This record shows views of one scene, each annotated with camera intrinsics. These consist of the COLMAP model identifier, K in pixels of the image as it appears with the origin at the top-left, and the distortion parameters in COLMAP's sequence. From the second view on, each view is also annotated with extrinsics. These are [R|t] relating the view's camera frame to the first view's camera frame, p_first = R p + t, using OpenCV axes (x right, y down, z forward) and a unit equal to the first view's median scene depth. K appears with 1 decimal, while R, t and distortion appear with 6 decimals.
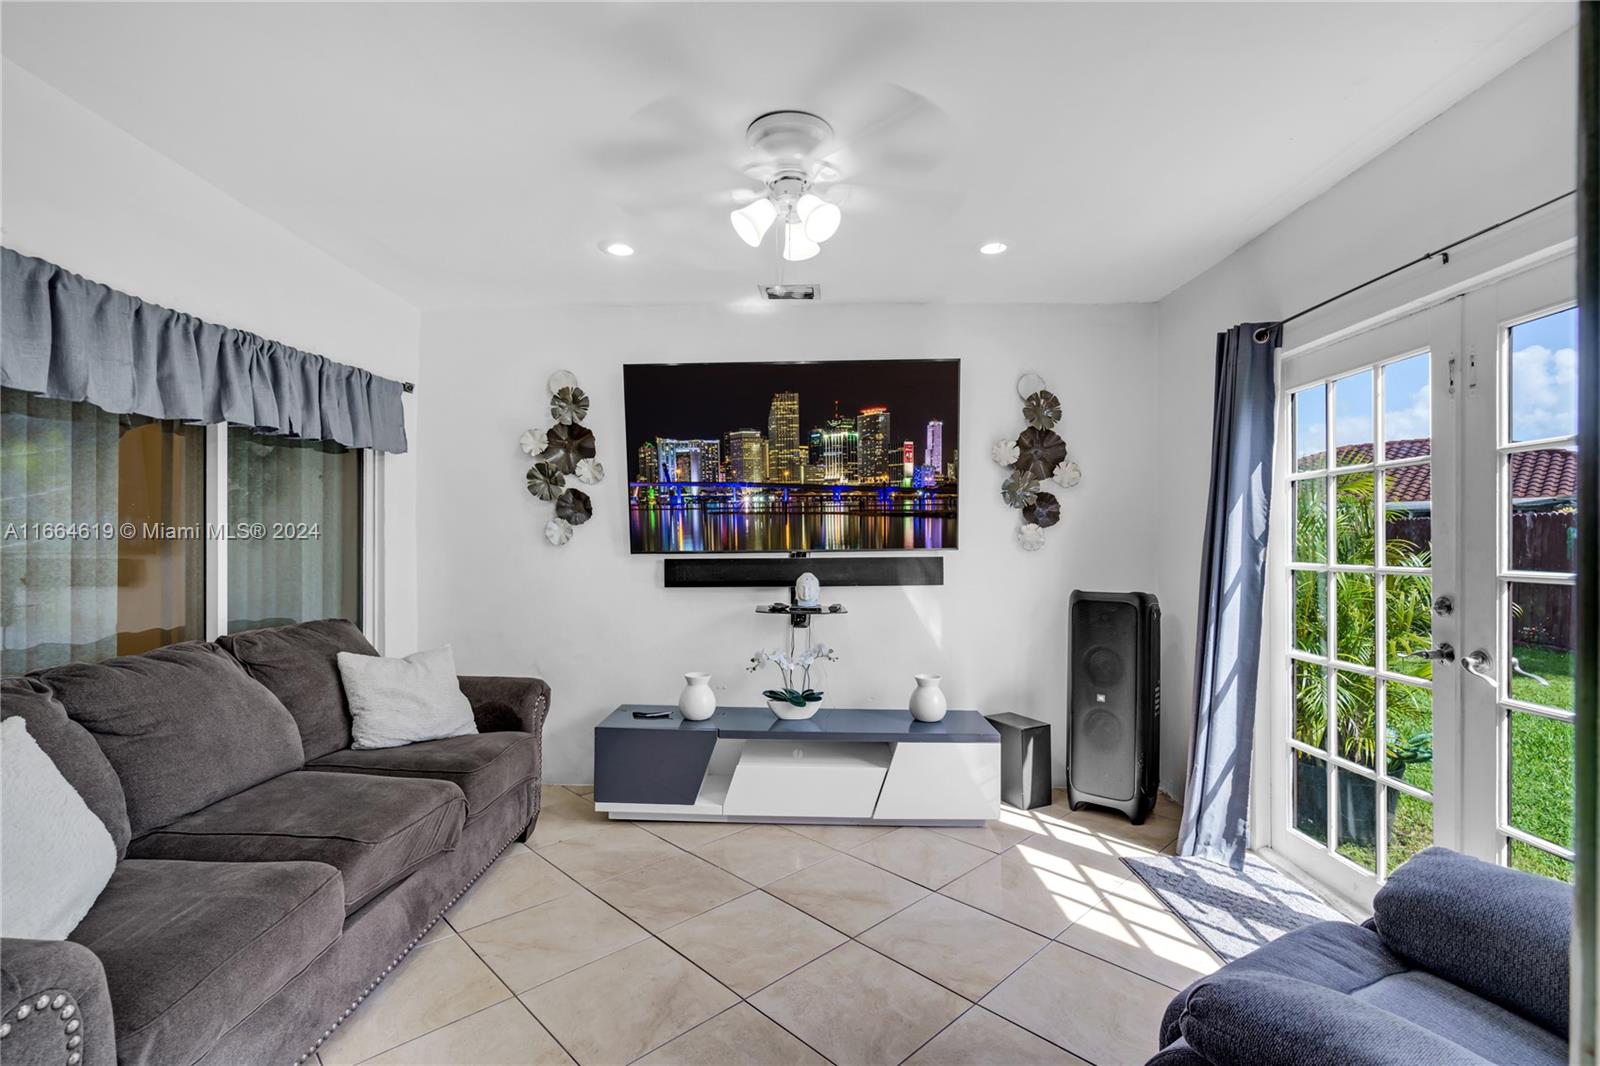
lens RADIAL K [[736.5, 0, 794.6], [0, 736.5, 539.2], [0, 0, 1]] dist [0.000361, 0.000513]
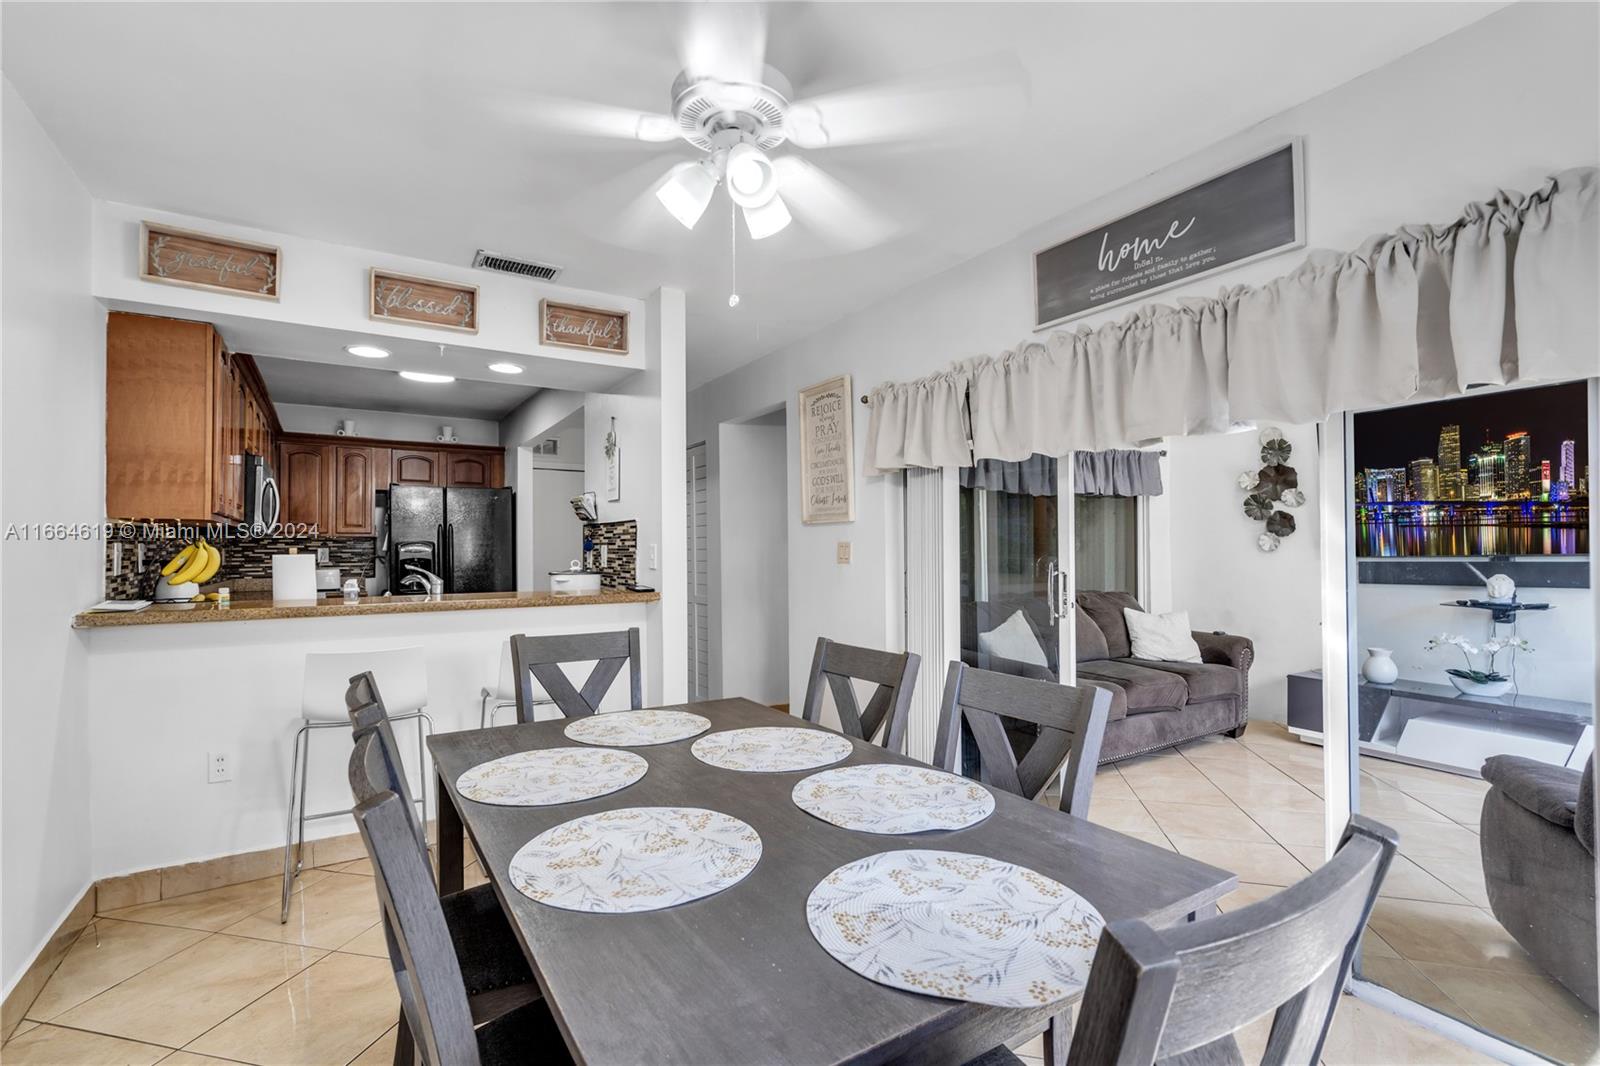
lens RADIAL K [[736.5, 0, 794.6], [0, 736.5, 539.2], [0, 0, 1]] dist [0.000361, 0.000513]
pose [[0.555613, -0.016250, -0.831282, 0.417733], [0.007770, 0.999867, -0.014353, -0.002468], [0.831405, 0.001516, 0.555665, -0.649659]]
